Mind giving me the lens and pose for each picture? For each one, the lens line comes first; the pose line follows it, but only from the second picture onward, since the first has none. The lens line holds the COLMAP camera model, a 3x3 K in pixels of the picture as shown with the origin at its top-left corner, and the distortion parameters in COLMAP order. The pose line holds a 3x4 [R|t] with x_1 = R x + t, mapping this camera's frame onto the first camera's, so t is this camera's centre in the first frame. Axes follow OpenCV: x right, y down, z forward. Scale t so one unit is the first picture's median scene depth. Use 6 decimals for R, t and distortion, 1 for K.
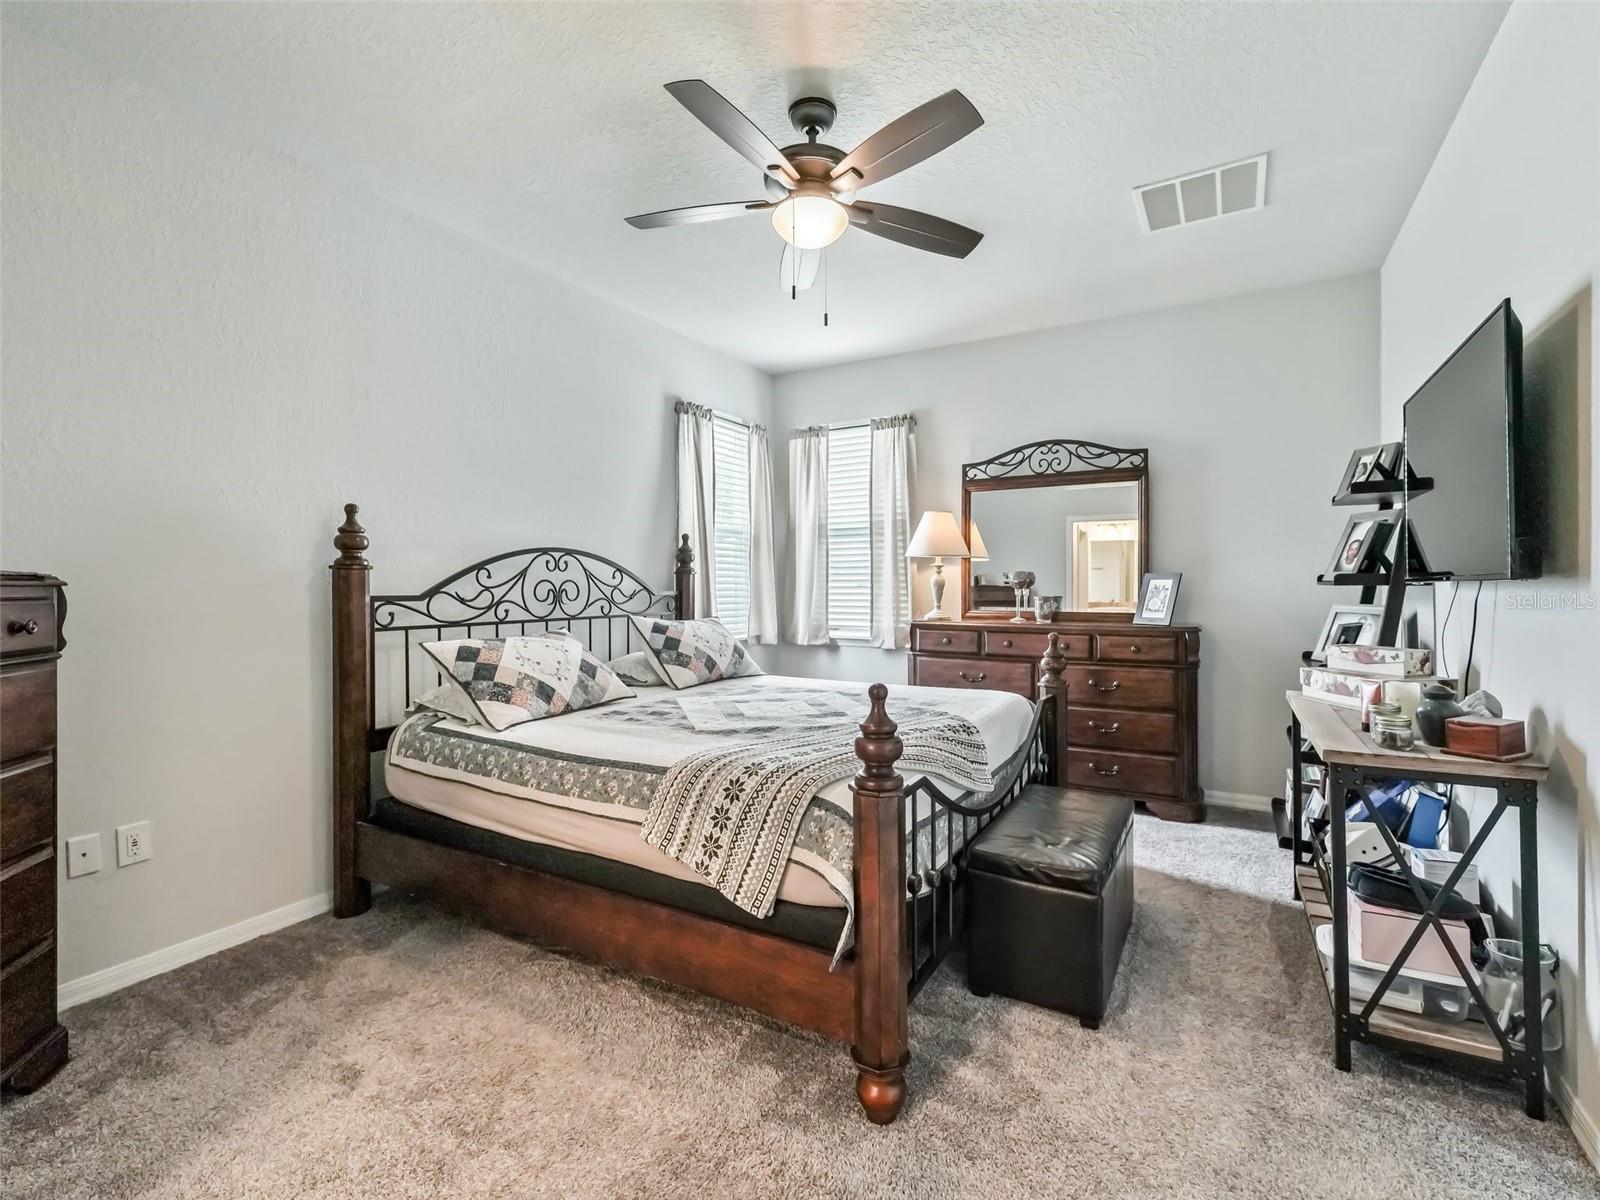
lens RADIAL K [[723.3, 0, 800.0], [0, 723.3, 600.0], [0, 0, 1]] dist [-0.000177, -0.000168]
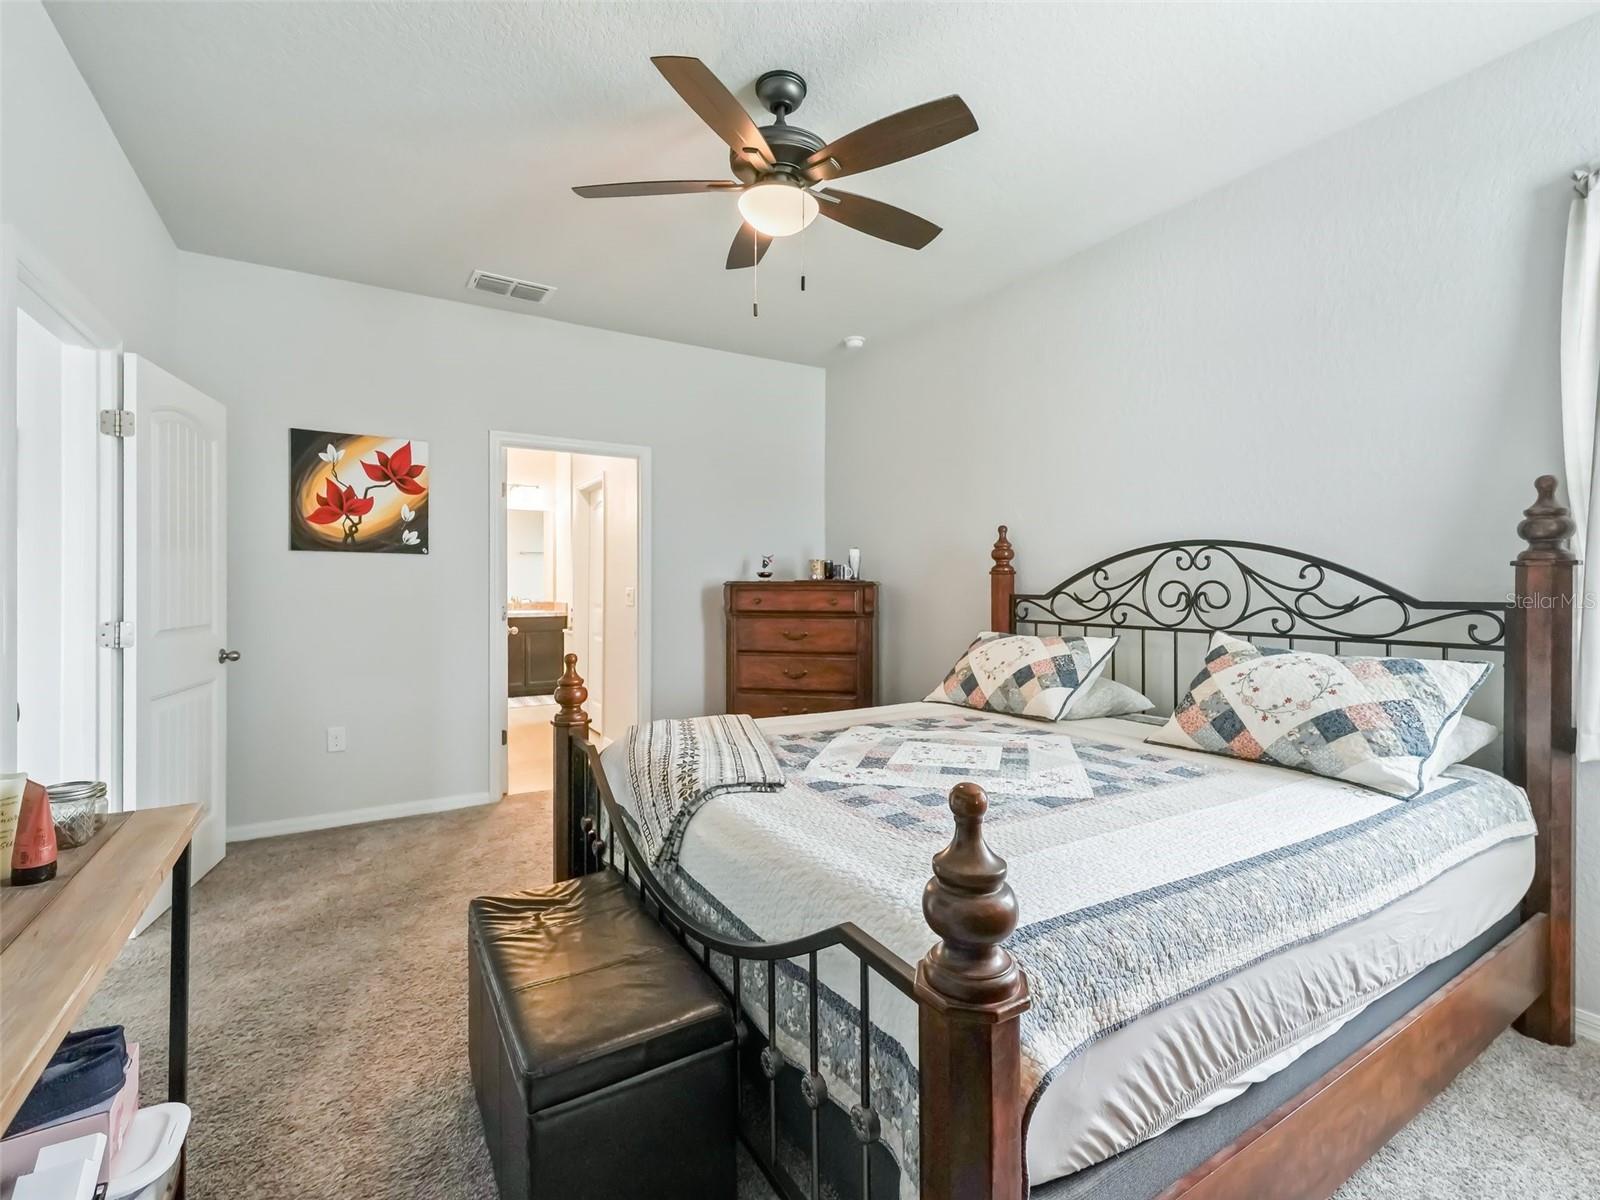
lens RADIAL K [[723.3, 0, 800.0], [0, 723.3, 600.0], [0, 0, 1]] dist [-0.000177, -0.000168]
pose [[-0.470169, 0.022545, -0.882288, 0.604059], [-0.019248, 0.999174, 0.035789, -0.028397], [0.882366, 0.033809, -0.469347, 1.057578]]
